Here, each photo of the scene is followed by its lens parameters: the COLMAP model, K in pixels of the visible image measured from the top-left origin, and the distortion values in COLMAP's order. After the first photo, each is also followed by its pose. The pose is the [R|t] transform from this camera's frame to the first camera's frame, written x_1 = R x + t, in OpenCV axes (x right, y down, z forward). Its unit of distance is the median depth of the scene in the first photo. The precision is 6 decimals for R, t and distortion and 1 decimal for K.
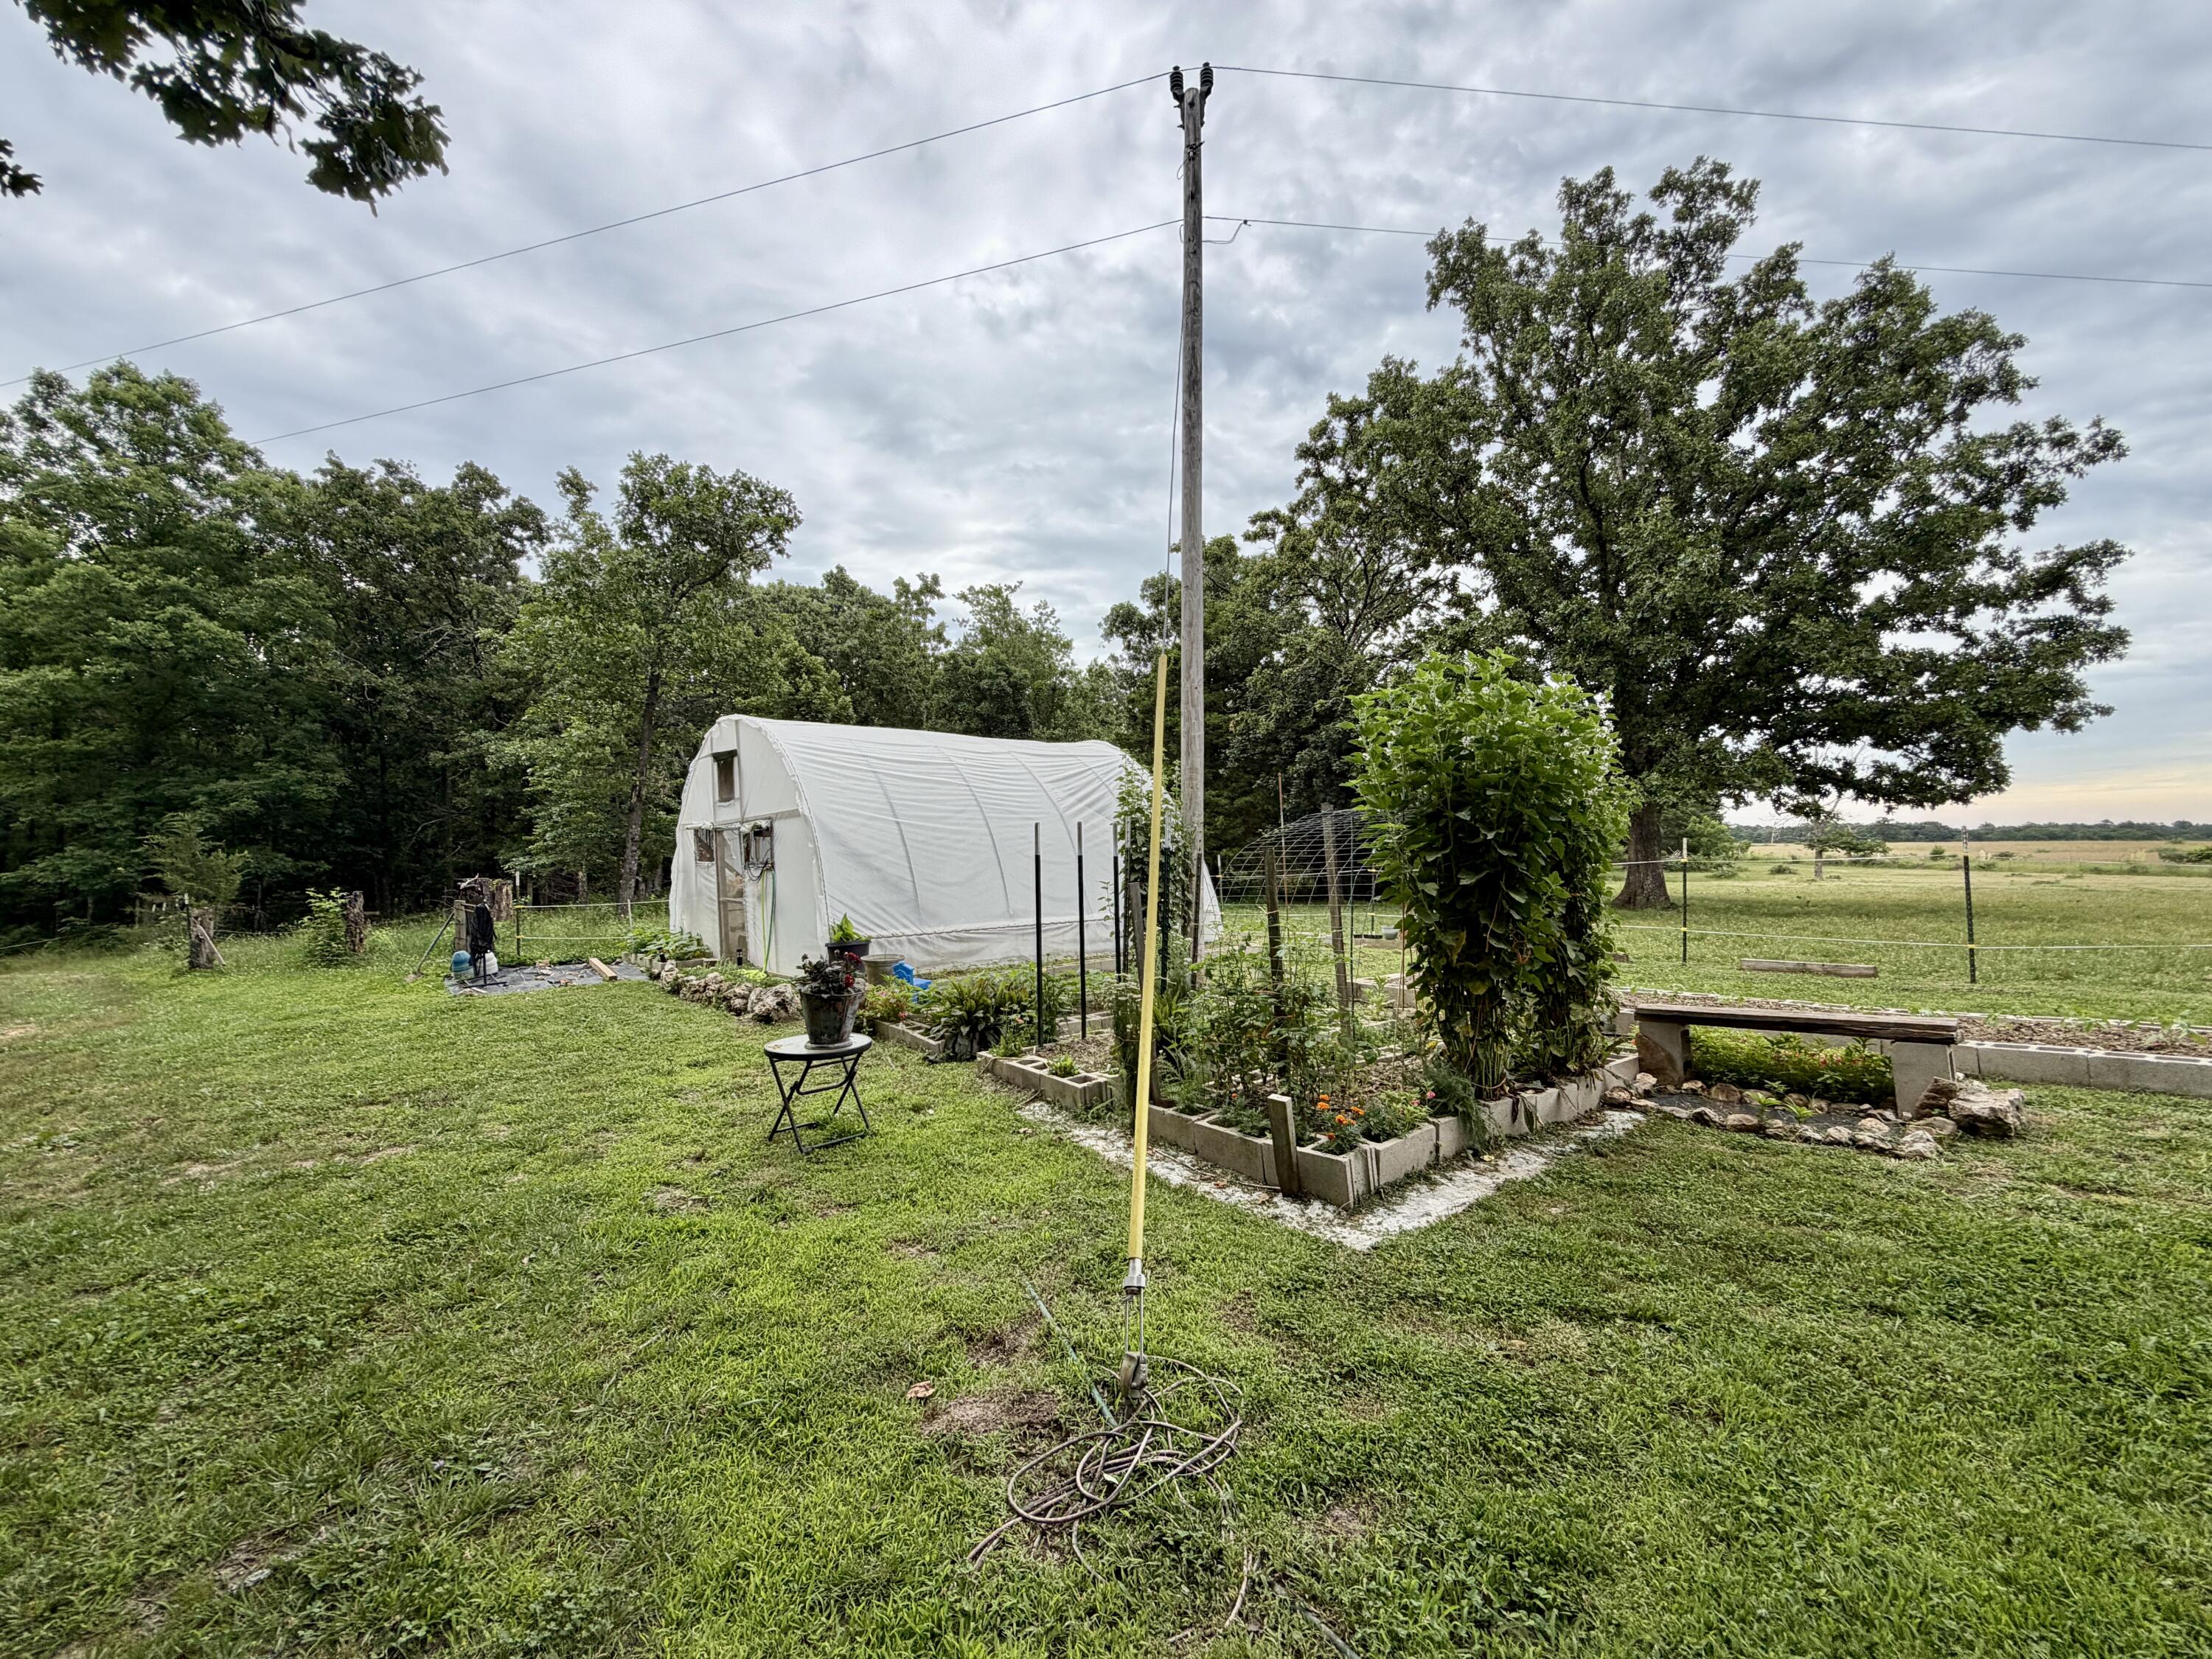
lens RADIAL K [[891.1, 0, 1105.2], [0, 891.1, 863.1], [0, 0, 1]] dist [-0.000862, -0.000508]
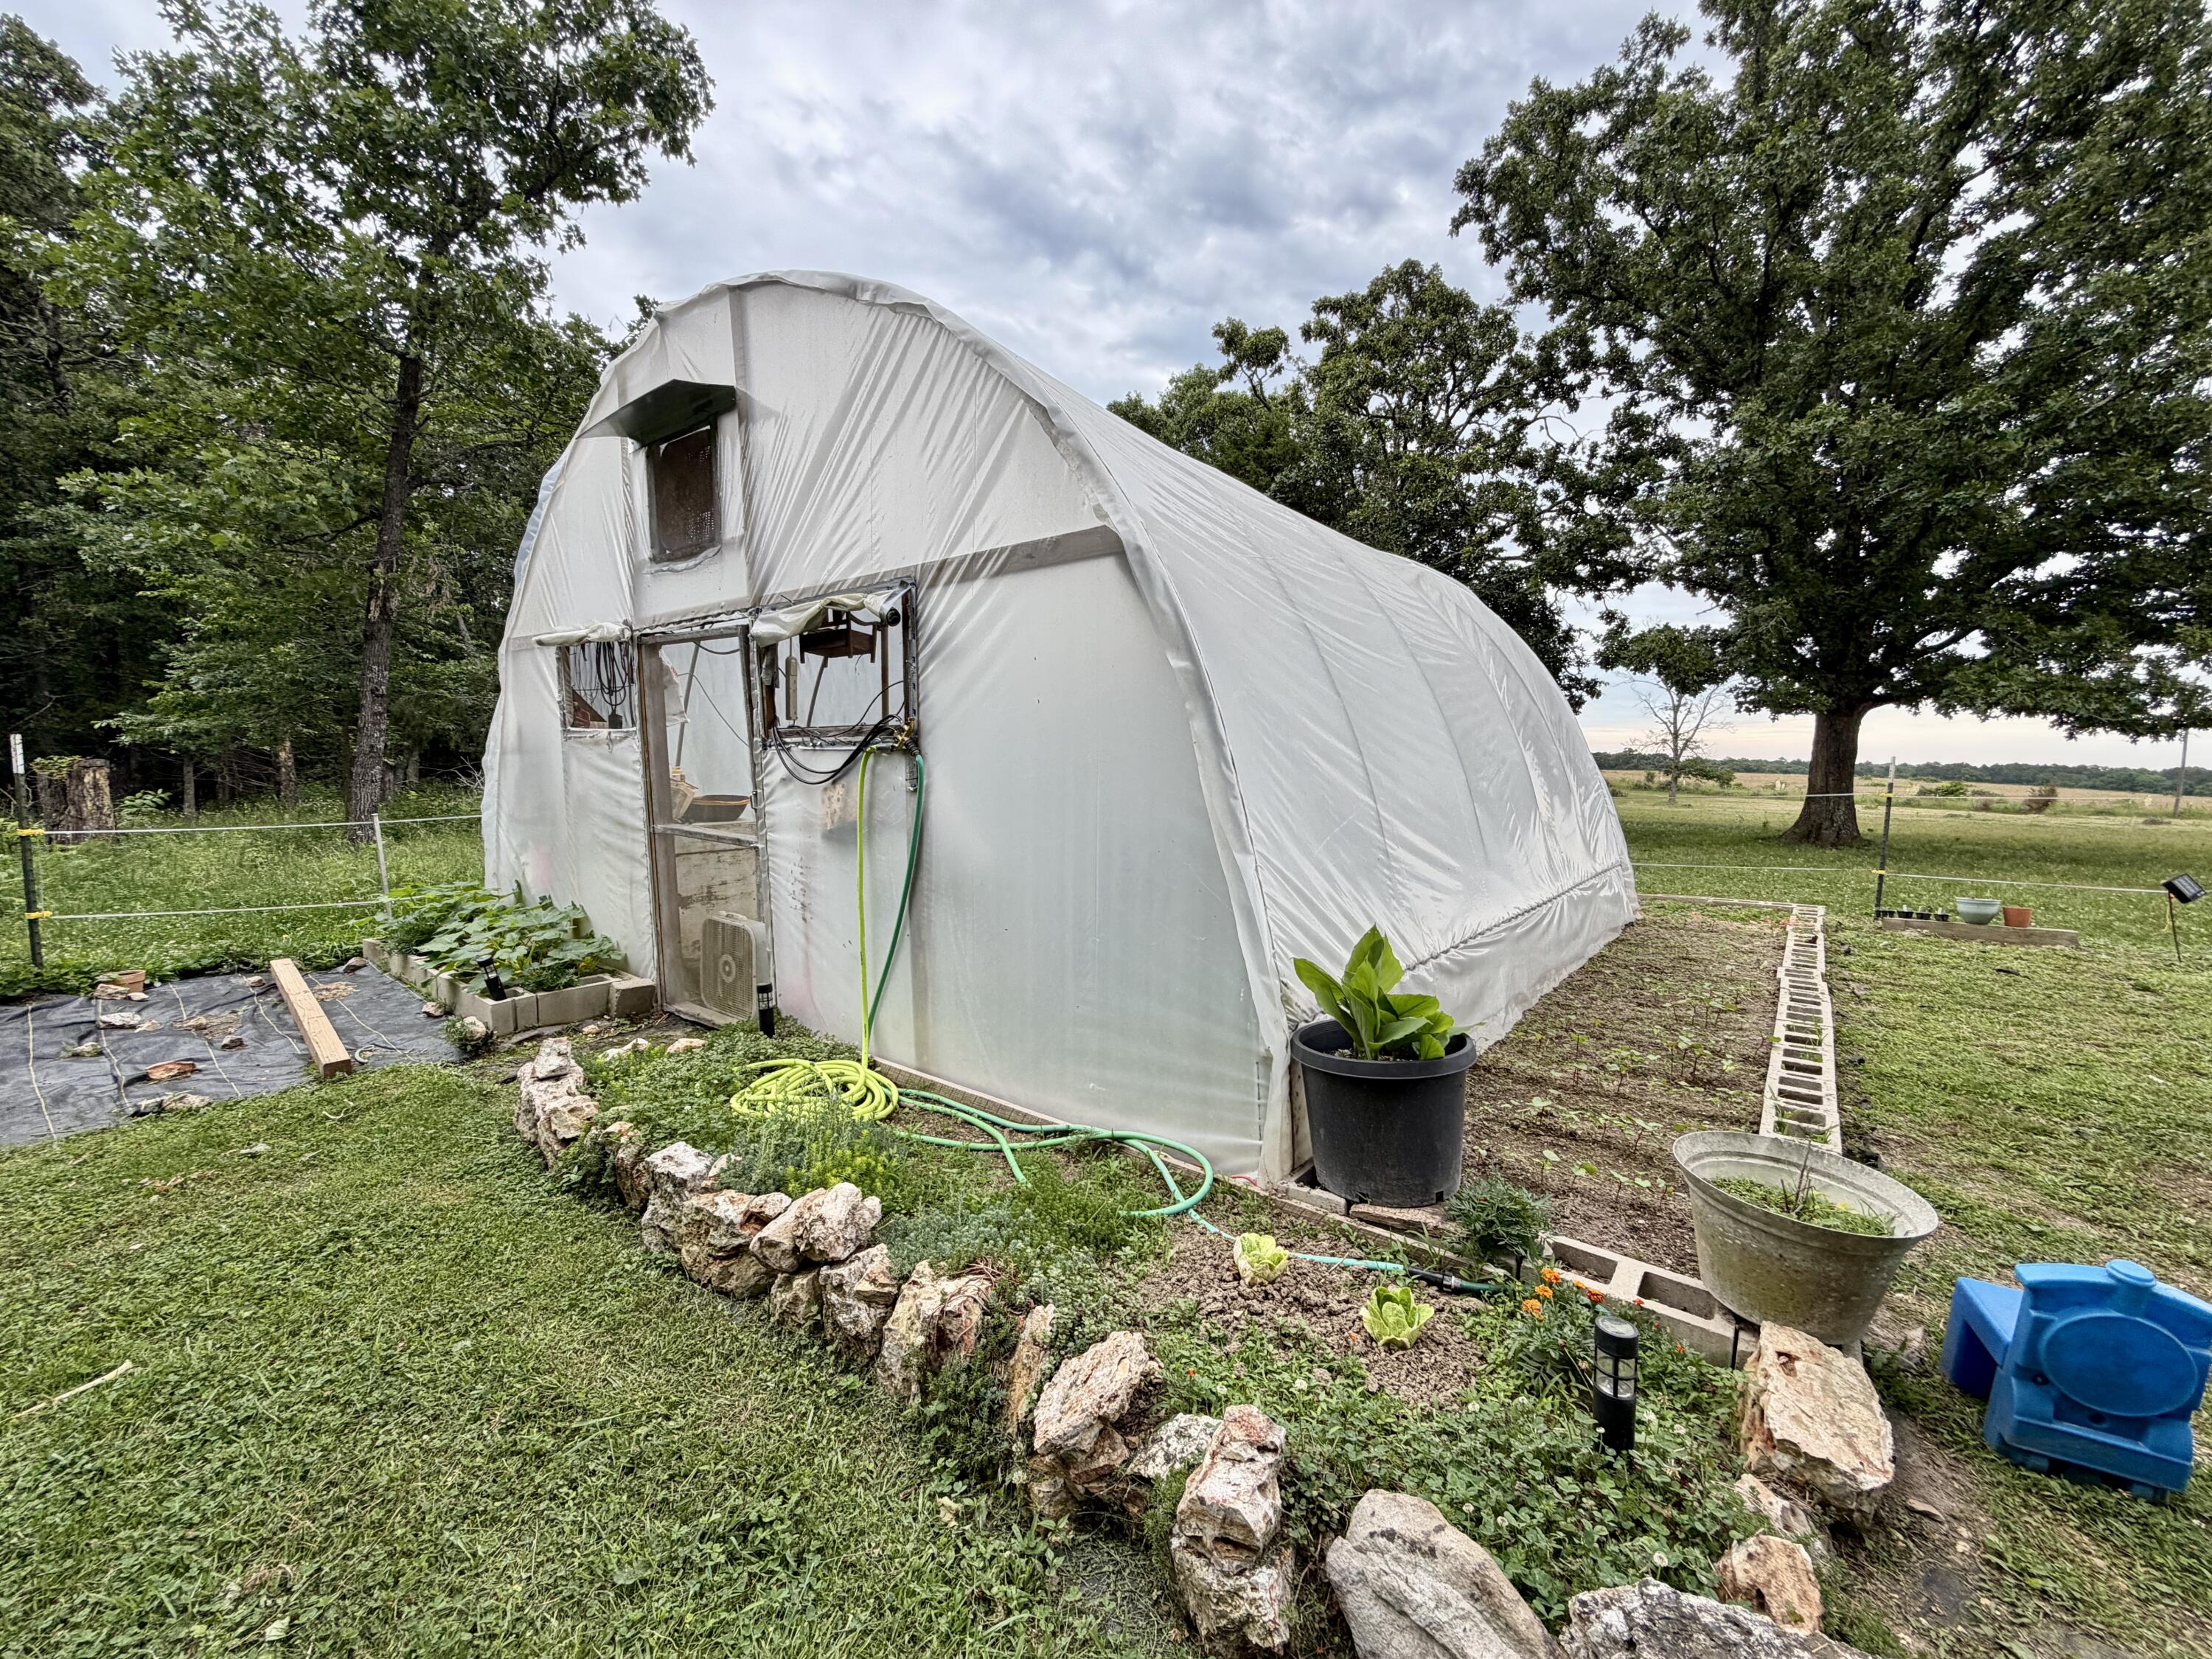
lens RADIAL K [[891.1, 0, 1105.2], [0, 891.1, 863.1], [0, 0, 1]] dist [-0.000862, -0.000508]
pose [[0.979476, 0.014746, 0.201019, -0.296731], [-0.035424, 0.994391, 0.099660, 0.010744], [-0.198422, -0.104735, 0.974505, 0.547214]]
